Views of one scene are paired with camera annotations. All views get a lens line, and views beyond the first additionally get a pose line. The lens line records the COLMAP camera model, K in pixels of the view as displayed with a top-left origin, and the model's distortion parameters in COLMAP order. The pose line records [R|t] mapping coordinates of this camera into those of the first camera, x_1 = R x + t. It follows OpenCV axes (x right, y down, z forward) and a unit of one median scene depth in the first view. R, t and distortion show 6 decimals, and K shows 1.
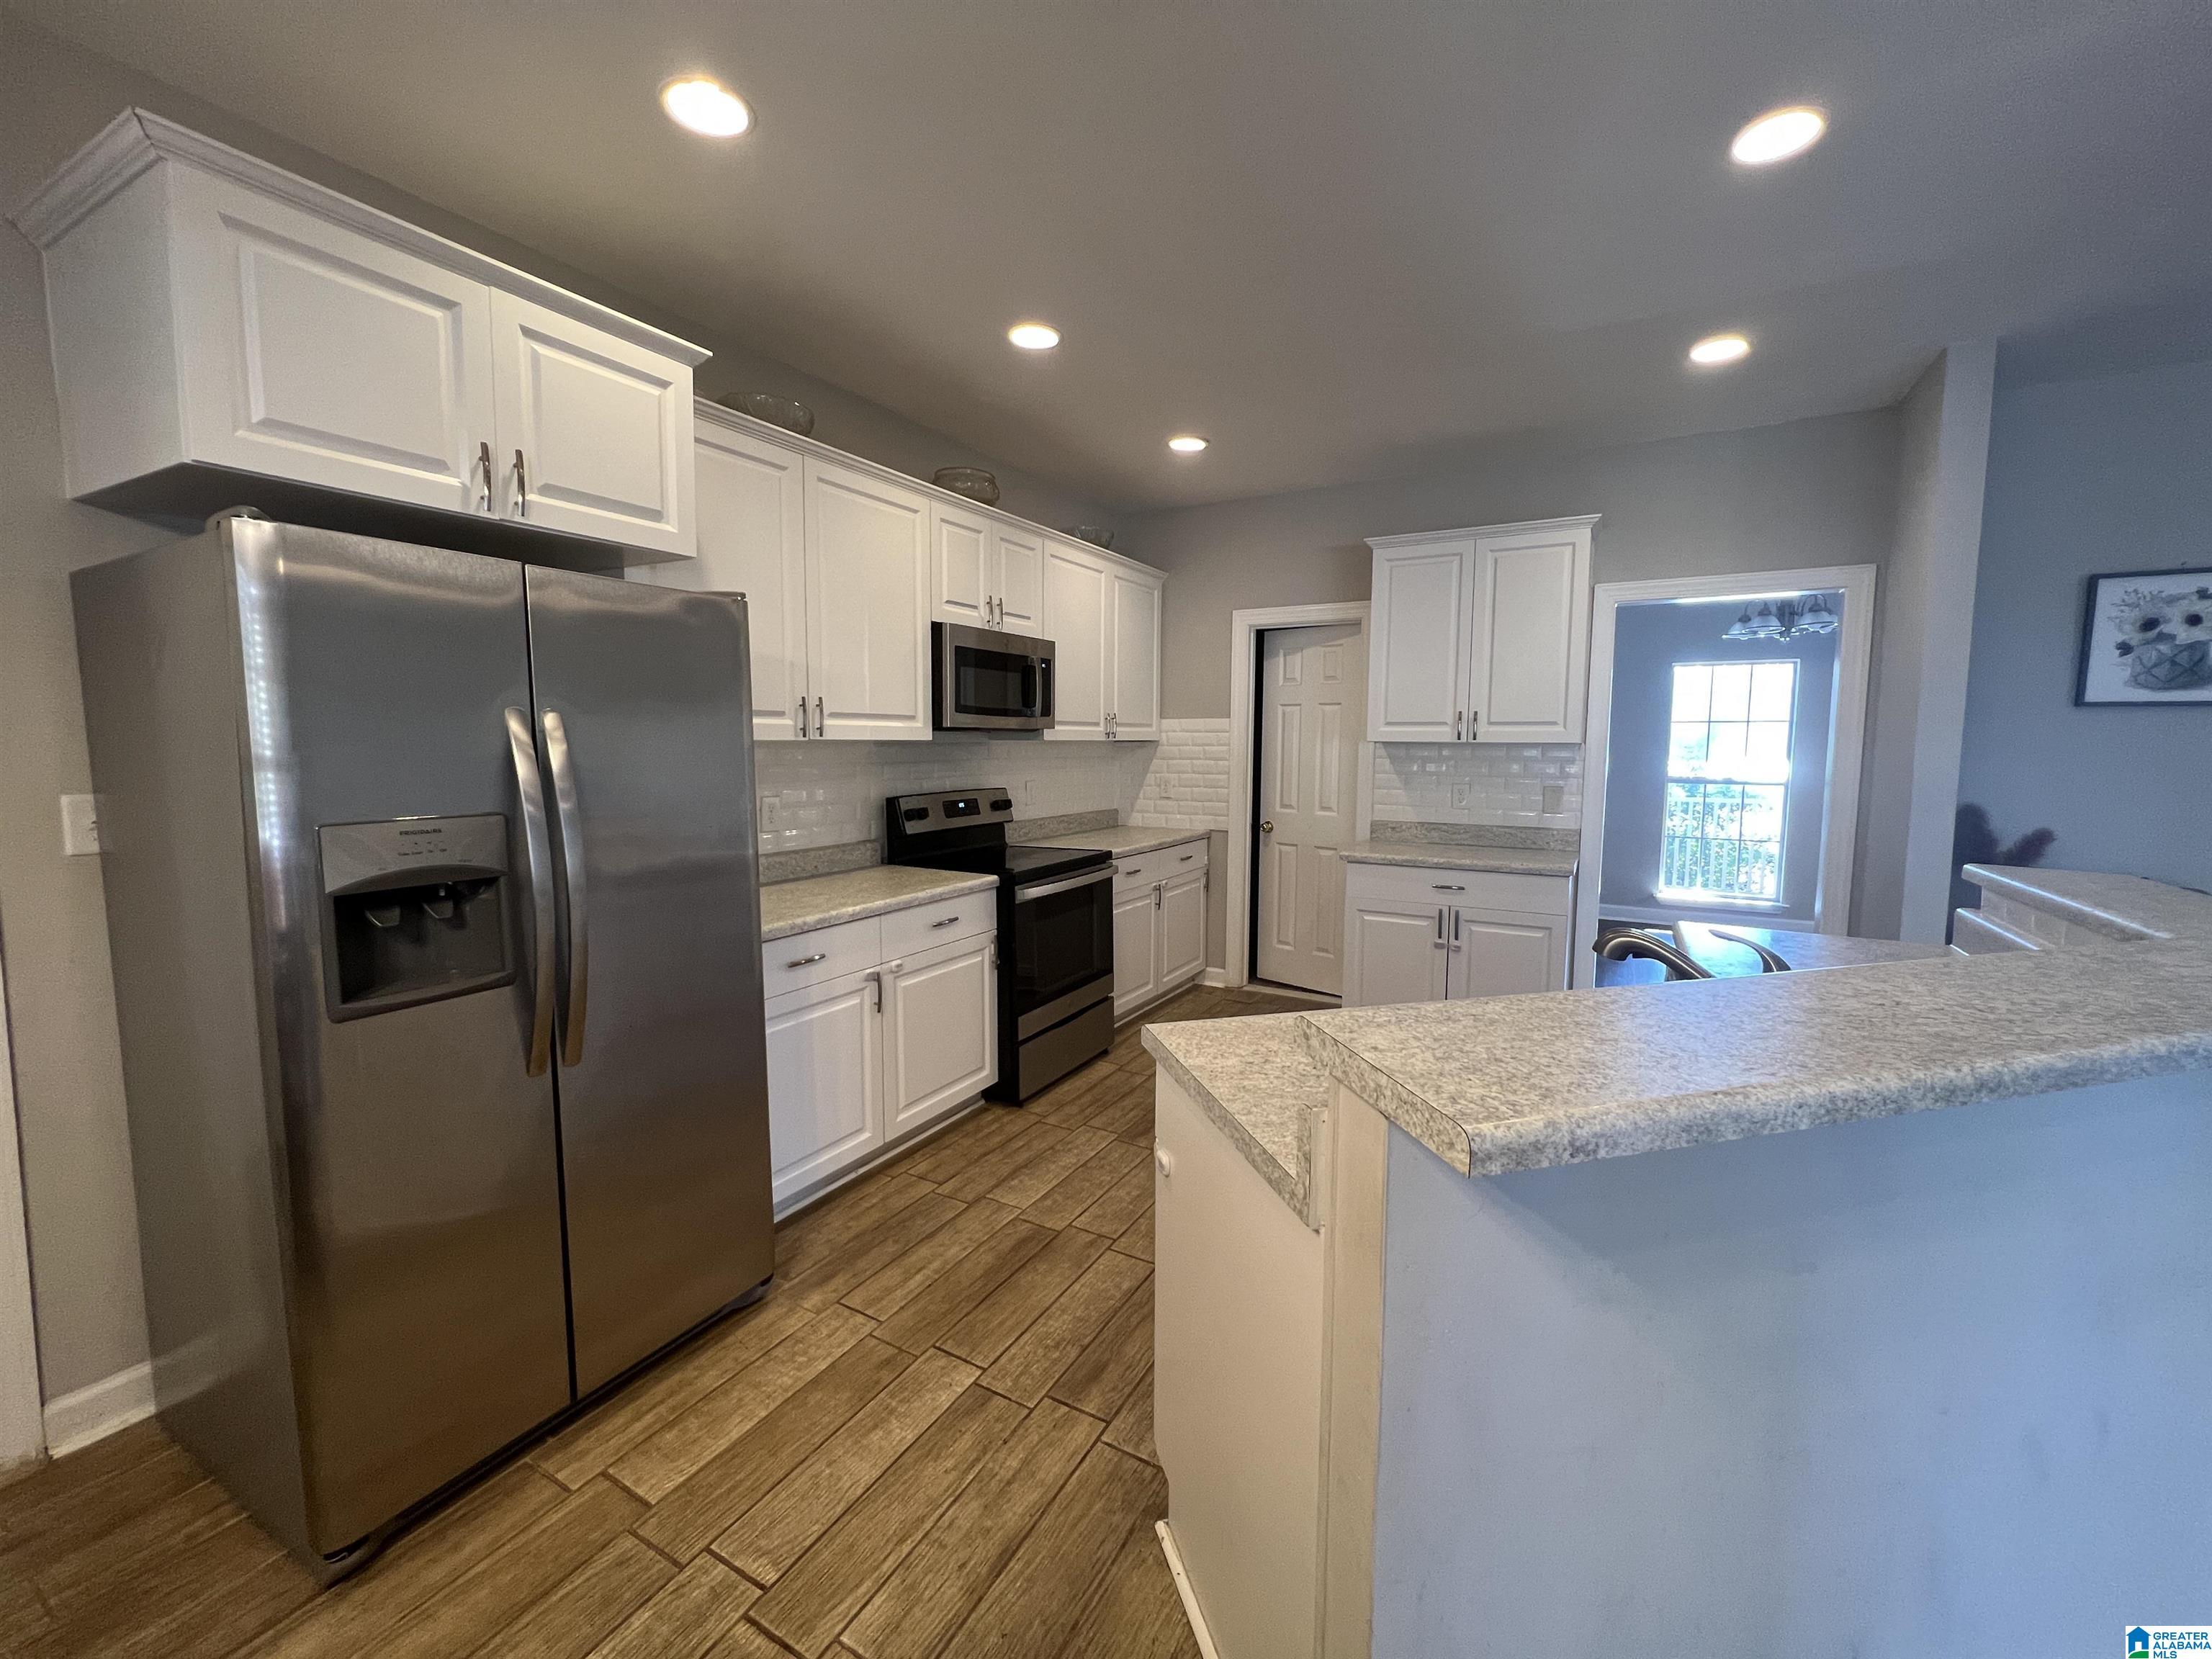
lens RADIAL K [[886.8, 0, 1105.7], [0, 886.8, 821.0], [0, 0, 1]] dist [-0.002374, 0.000929]
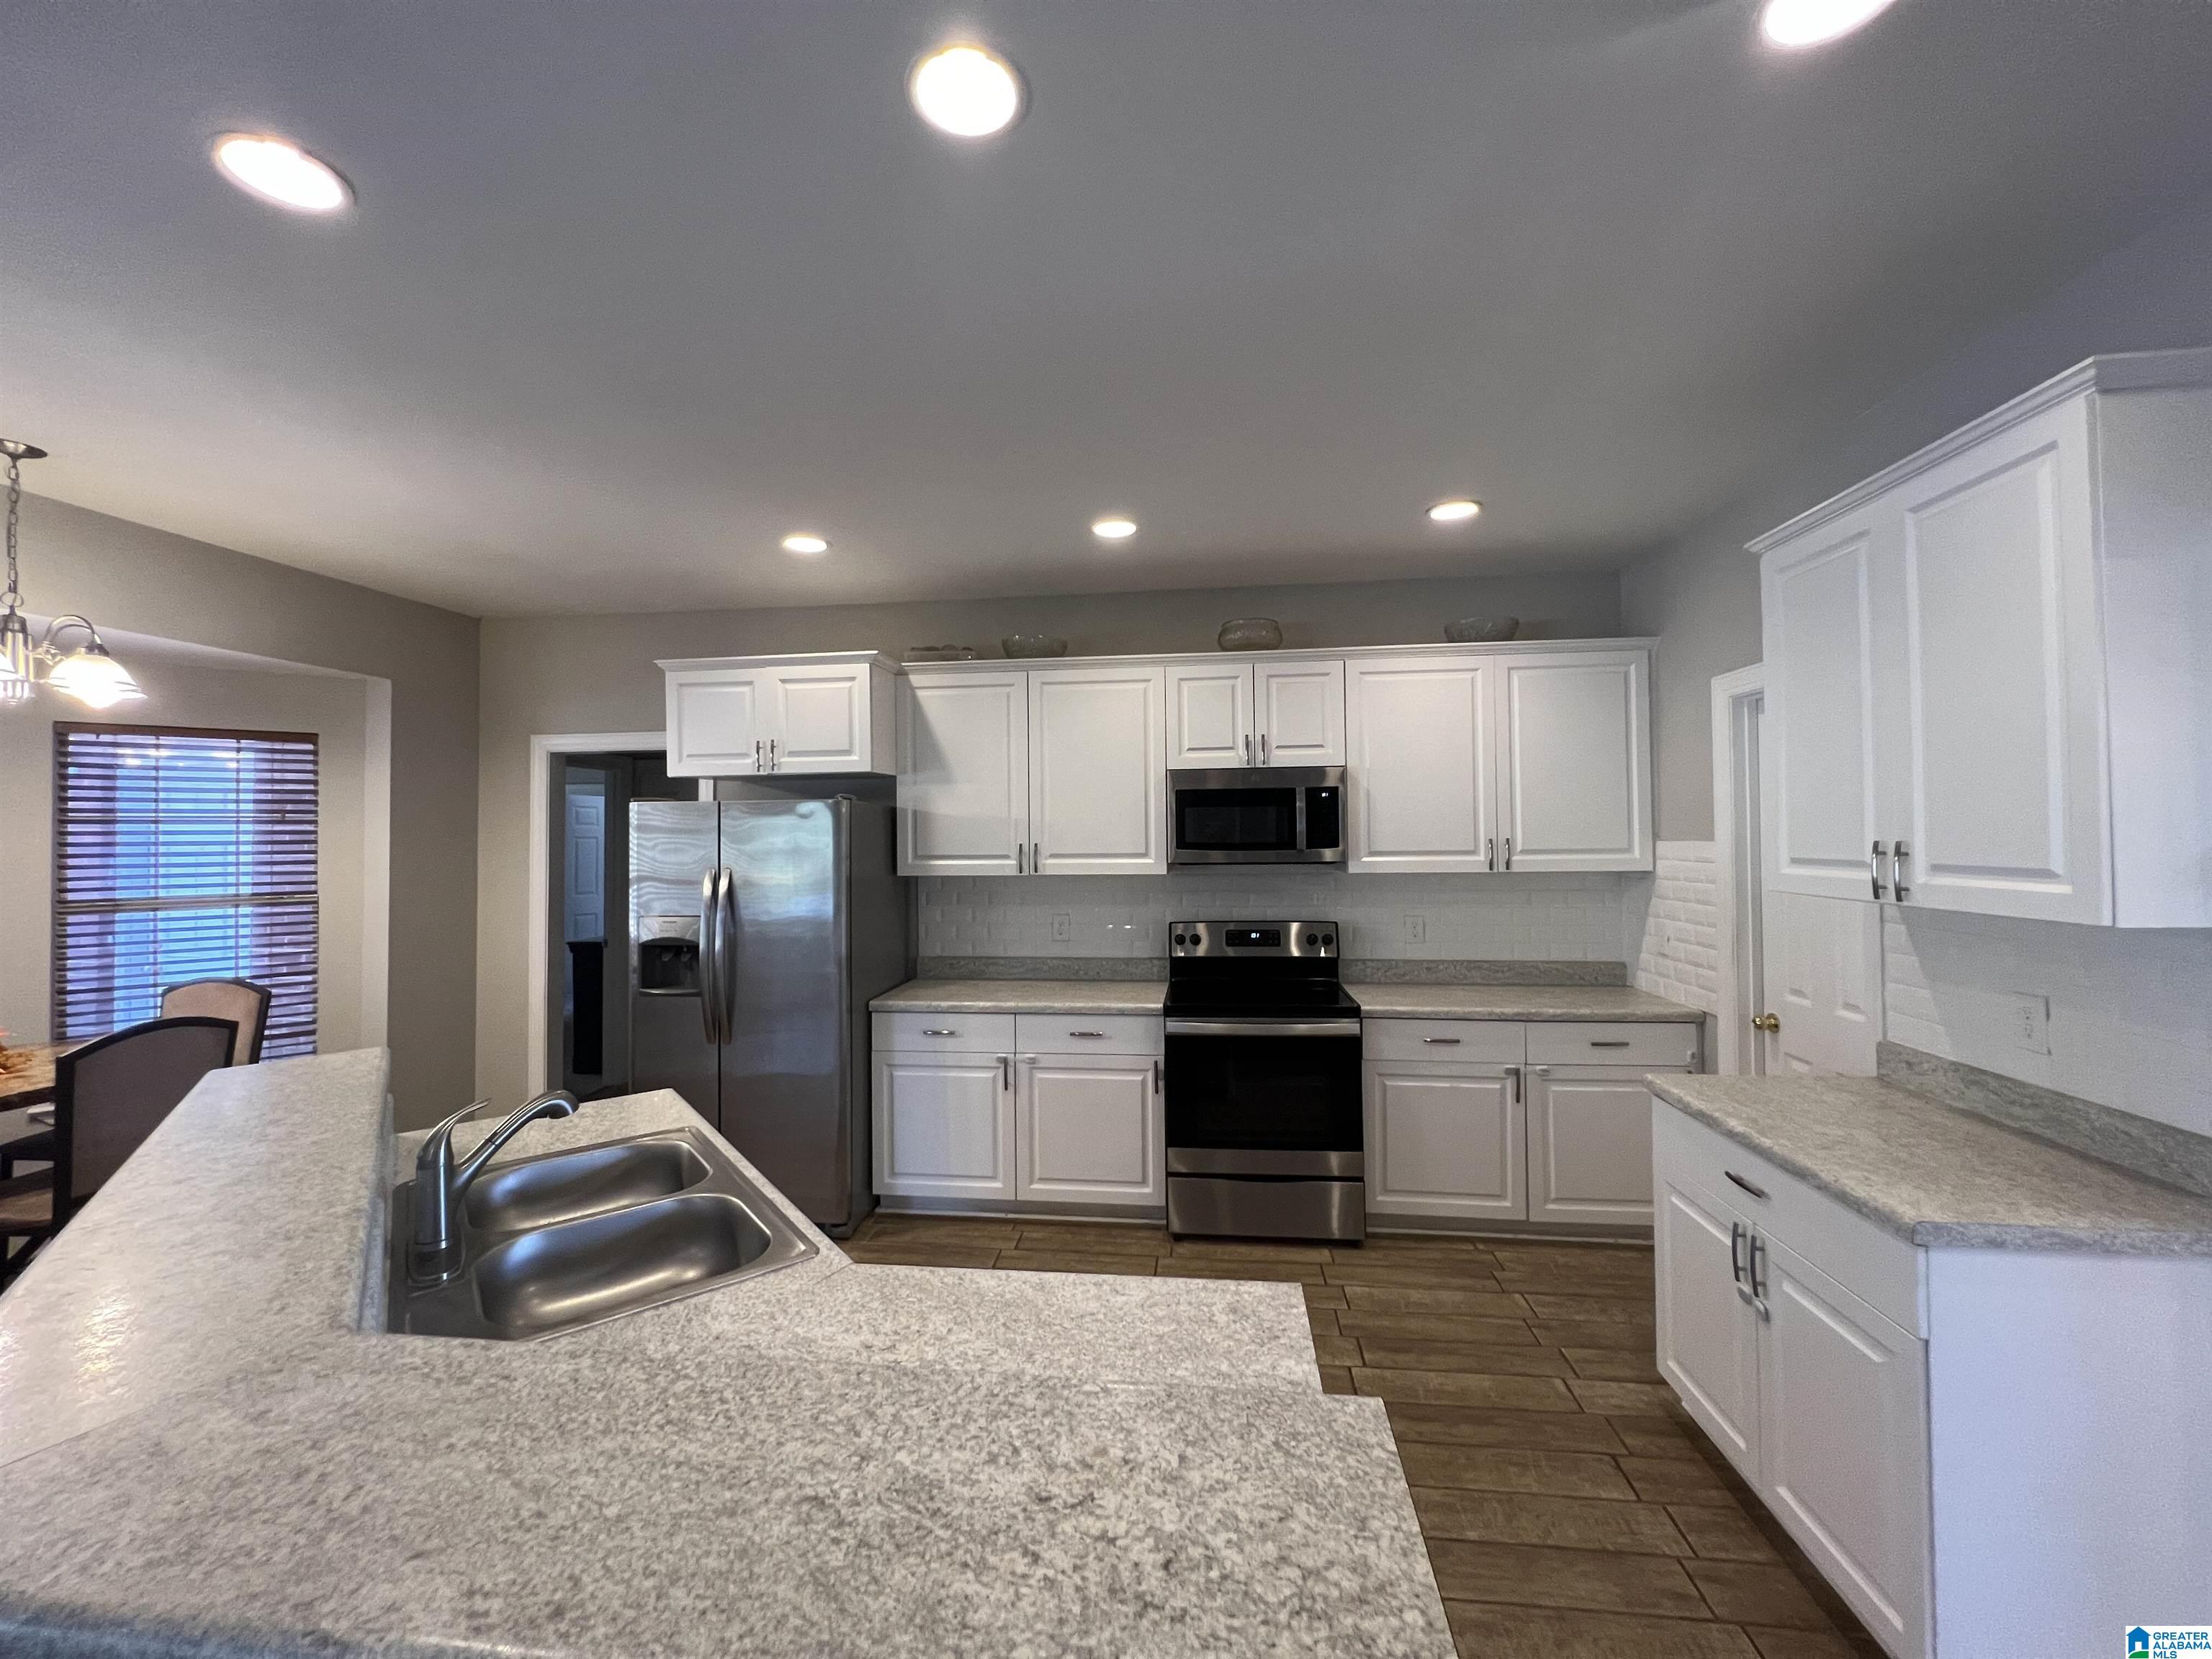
lens RADIAL K [[883.7, 0, 1105.9], [0, 883.7, 821.0], [0, 0, 1]] dist [-0.002024, 0.000329]
pose [[0.391763, -0.023151, -0.919775, 0.788627], [-0.071922, 0.995854, -0.055700, -0.088816], [0.917251, 0.087973, 0.388474, 0.481069]]
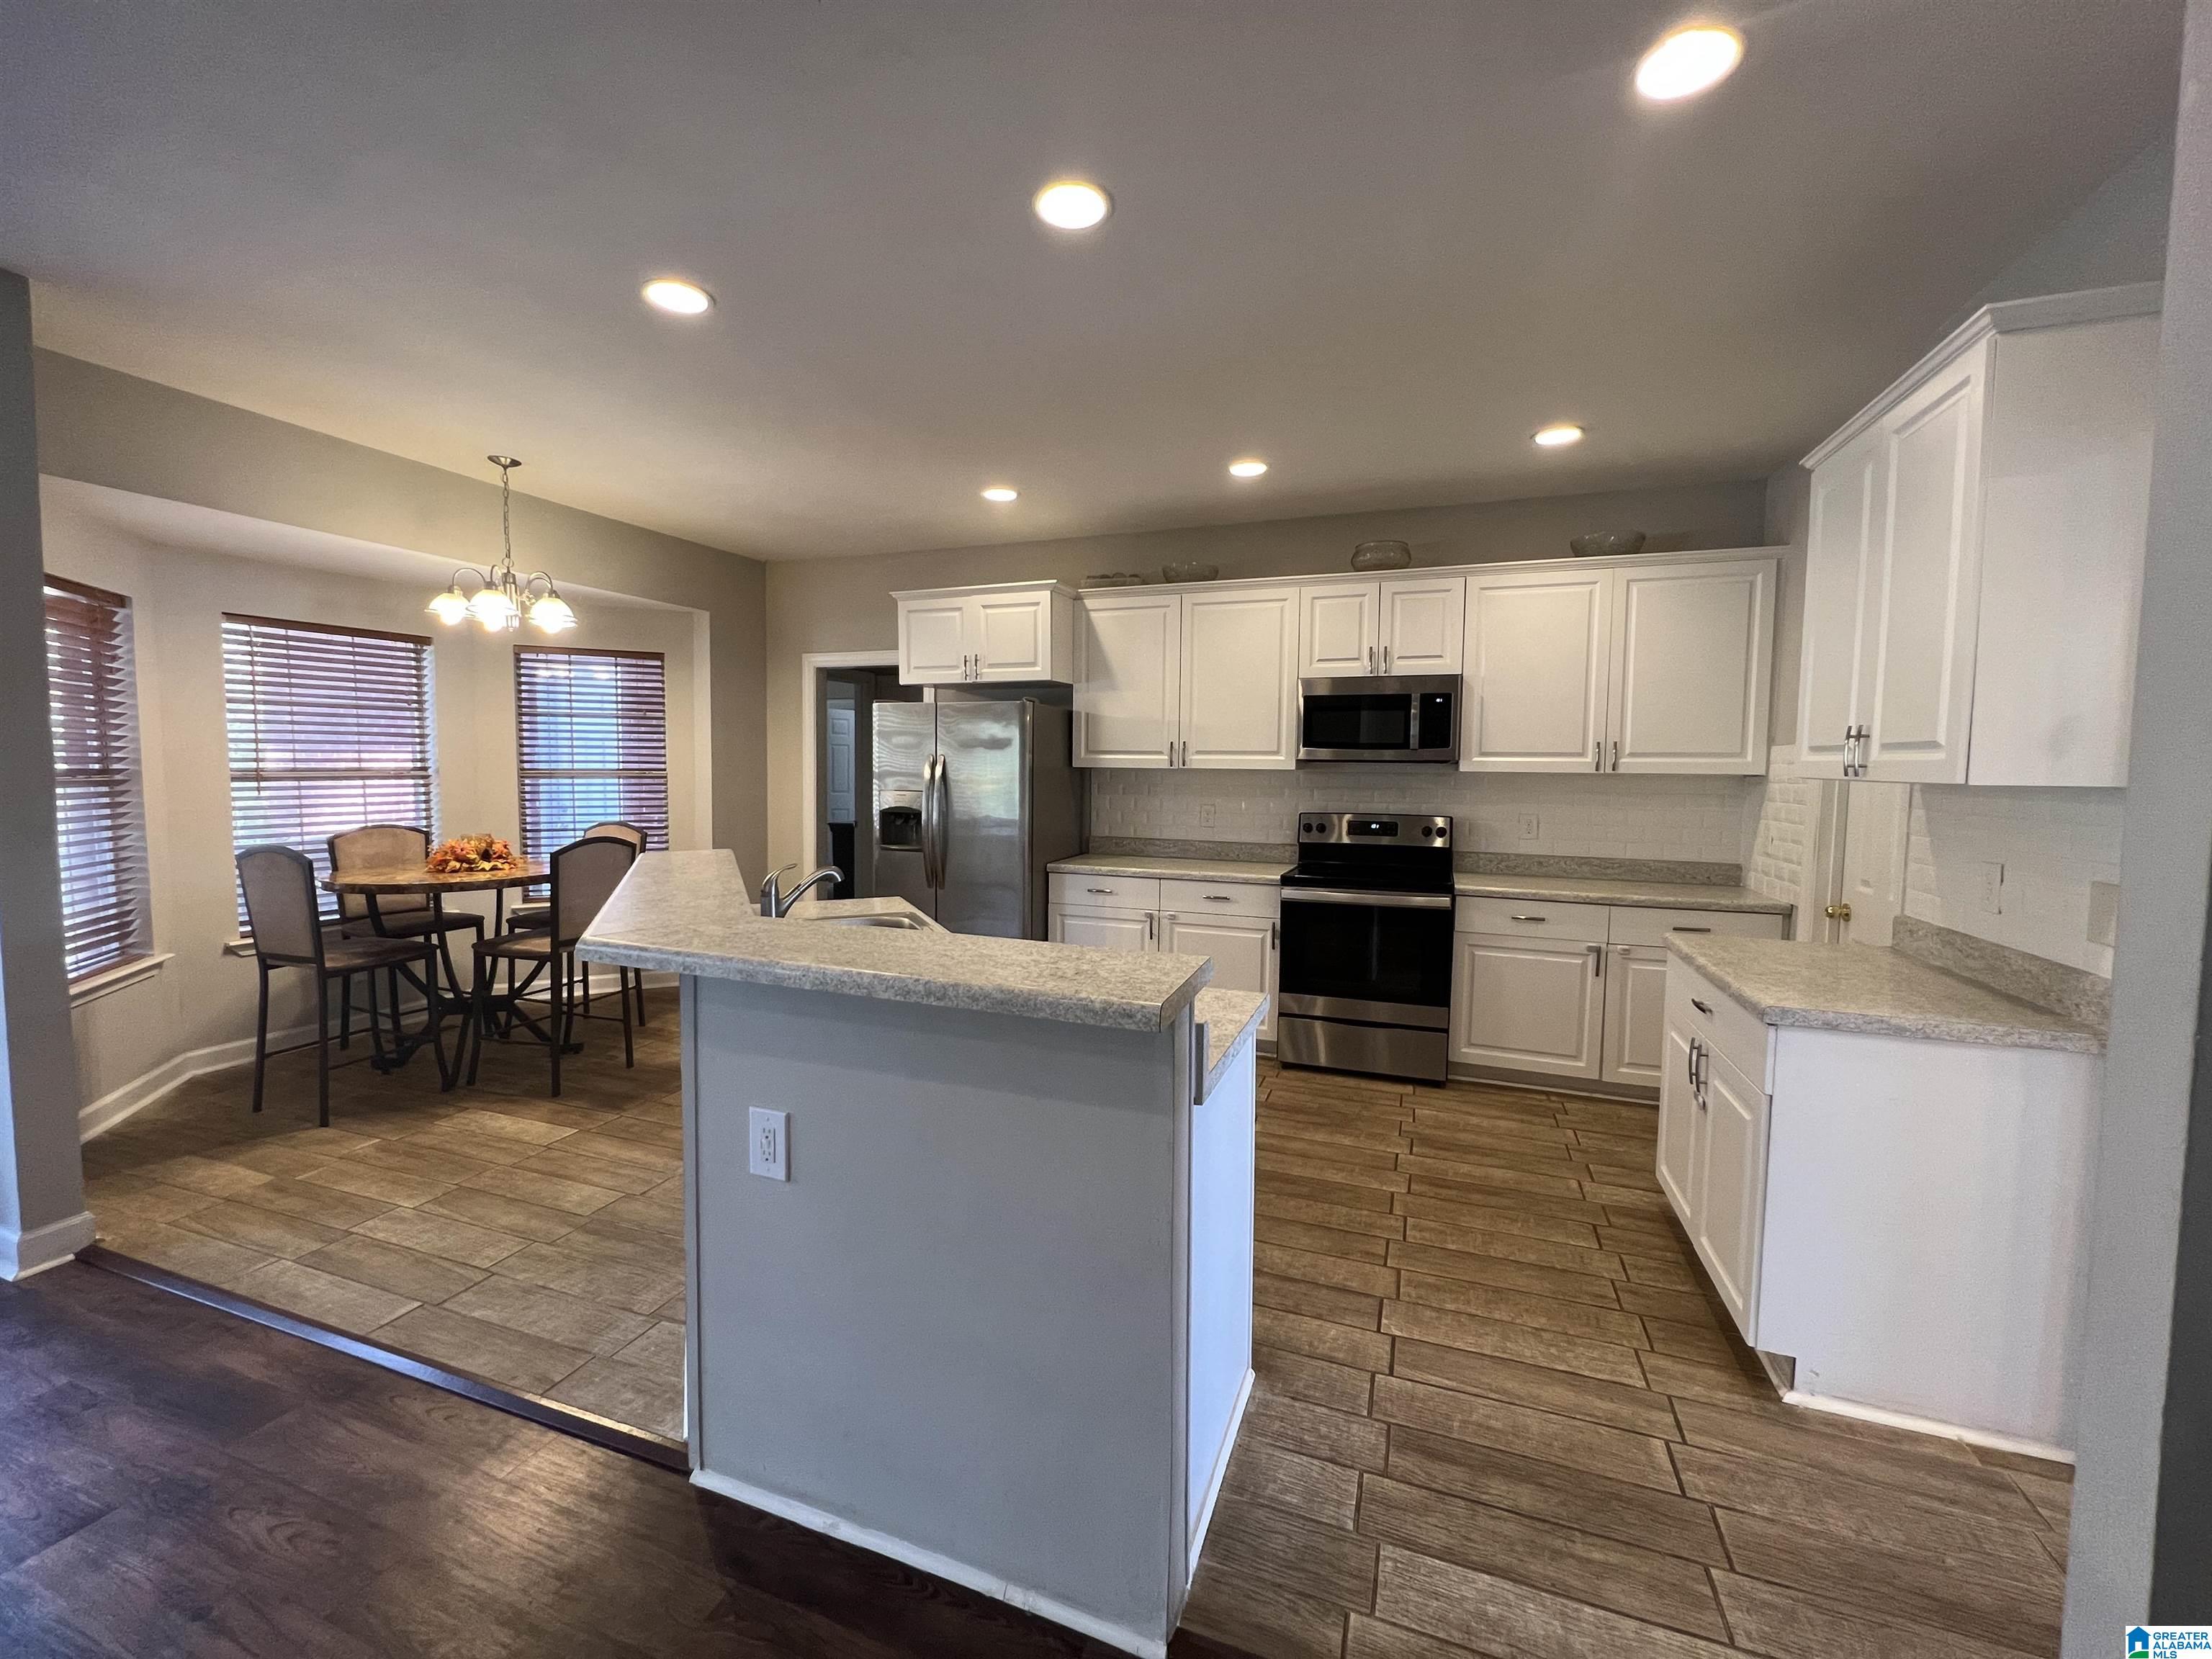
lens RADIAL K [[886.8, 0, 1105.7], [0, 886.8, 821.0], [0, 0, 1]] dist [-0.002374, 0.000929]
pose [[0.162849, 0.062927, -0.984642, 1.023837], [-0.099977, 0.993880, 0.046982, -0.048739], [0.981573, 0.090790, 0.168143, 0.507130]]
